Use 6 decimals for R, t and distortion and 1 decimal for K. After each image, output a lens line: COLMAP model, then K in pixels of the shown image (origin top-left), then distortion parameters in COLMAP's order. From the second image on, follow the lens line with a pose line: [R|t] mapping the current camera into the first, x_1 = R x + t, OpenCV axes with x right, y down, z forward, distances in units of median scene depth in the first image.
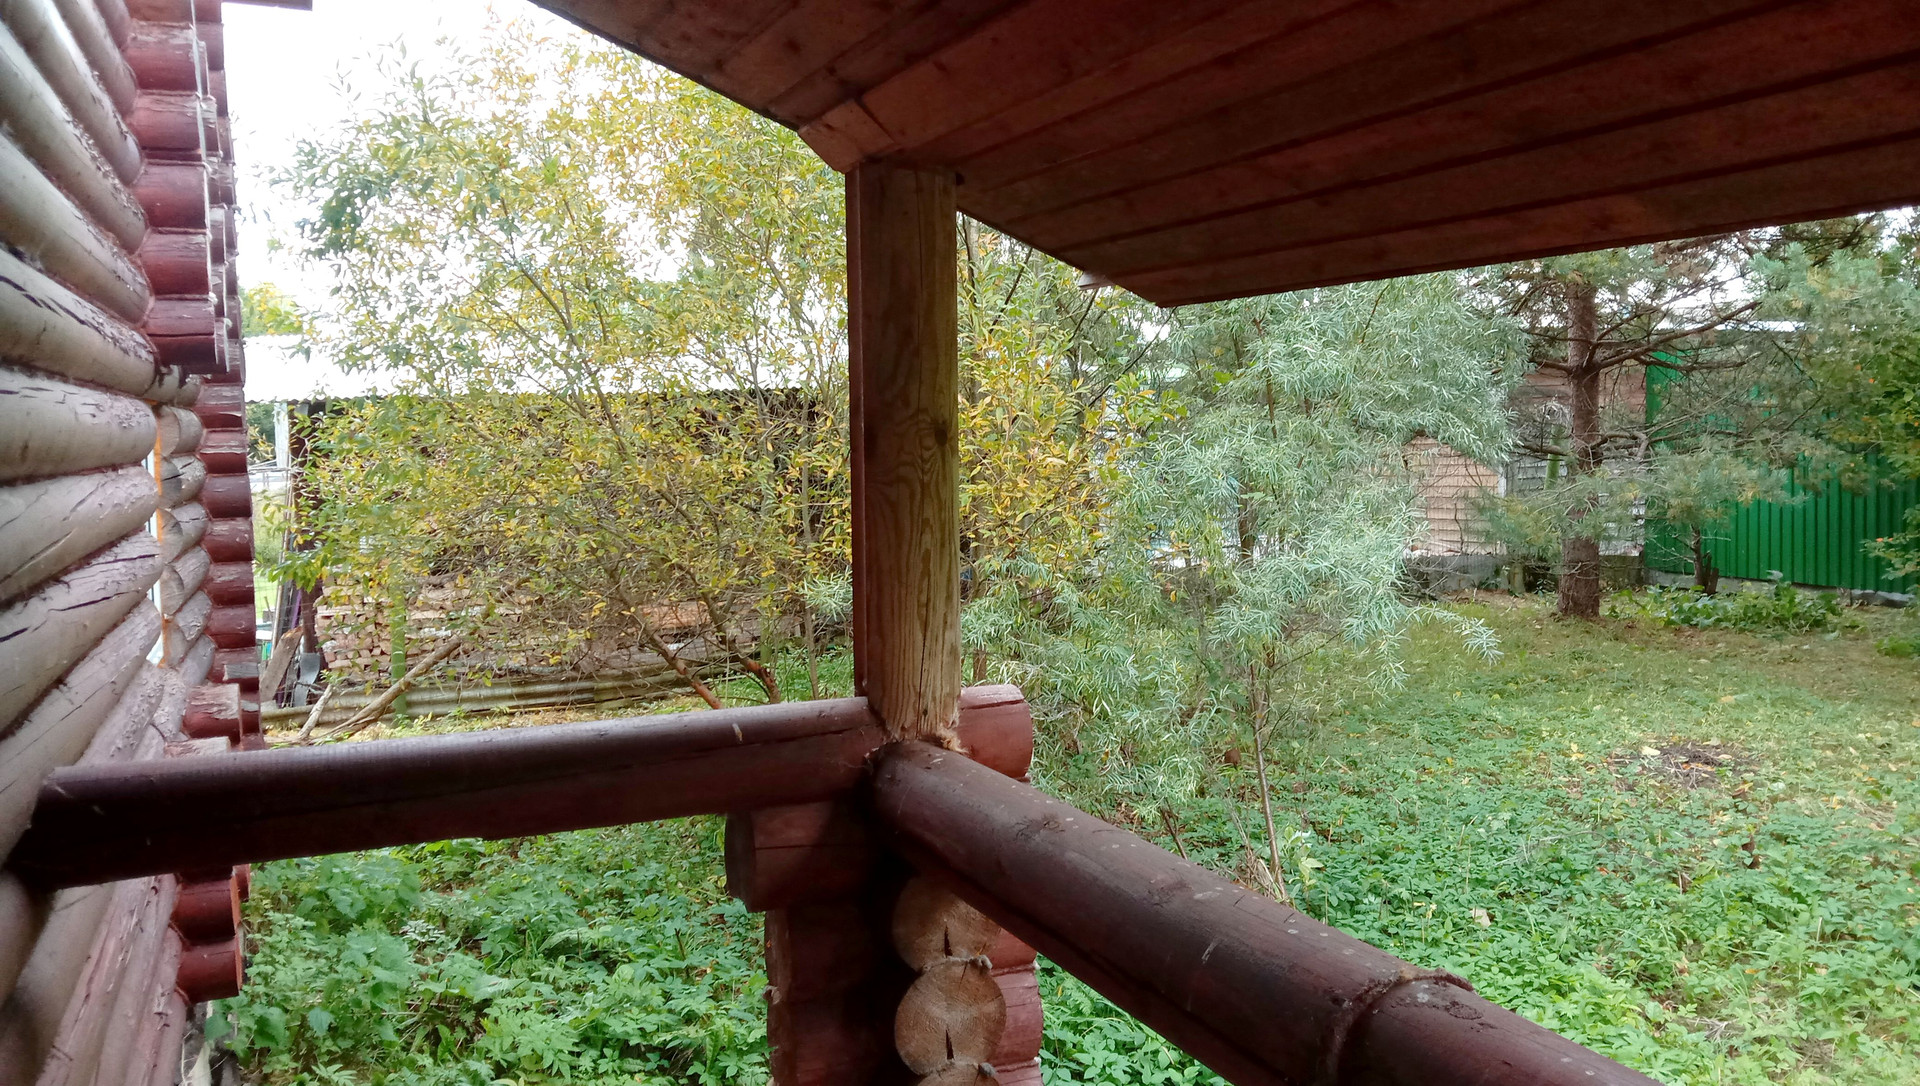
lens RADIAL K [[1447.1, 0, 960.0], [0, 1447.1, 543.0], [0, 0, 1]] dist [0.052687, -0.123667]
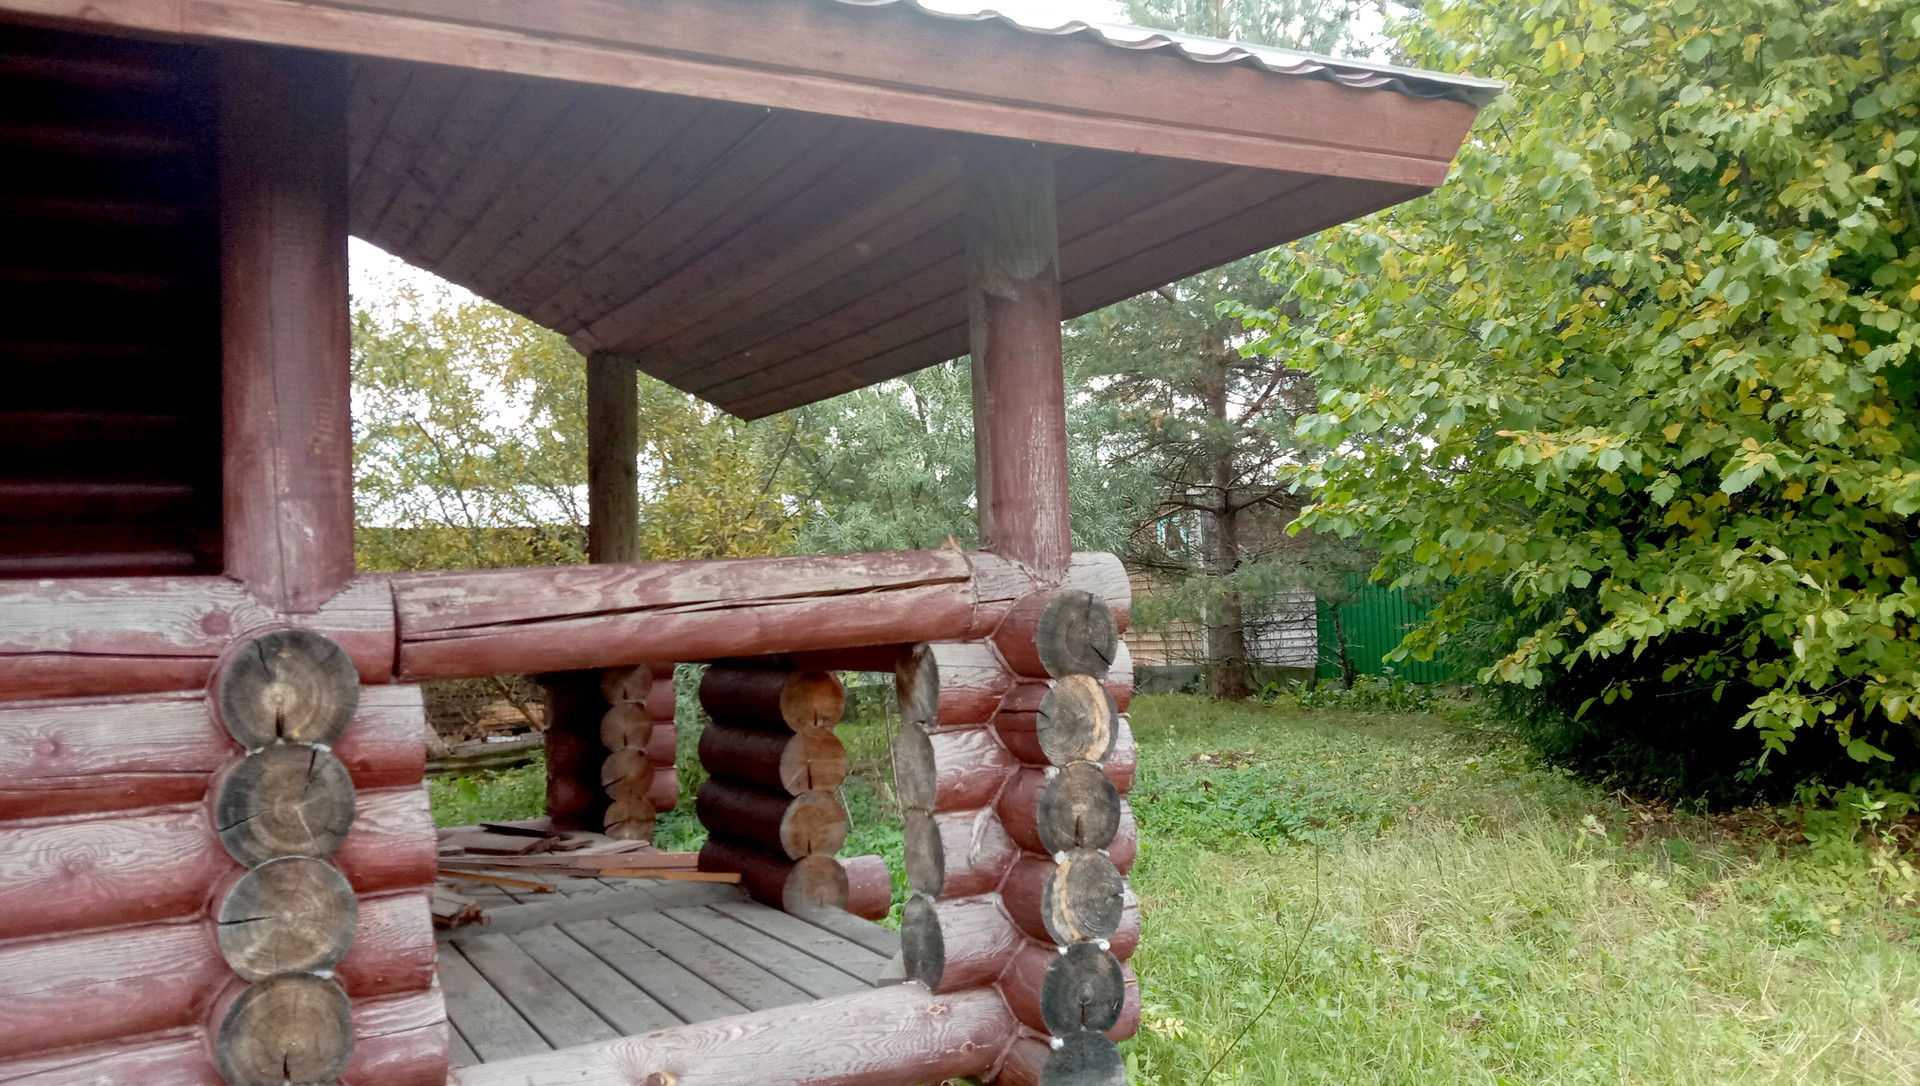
lens RADIAL K [[1447.1, 0, 960.0], [0, 1447.1, 543.0], [0, 0, 1]] dist [0.052687, -0.123667]
pose [[0.995370, 0.000050, 0.096119, 0.115314], [0.011878, 0.992271, -0.123524, 0.130233], [-0.095382, 0.124094, 0.987676, -0.513386]]
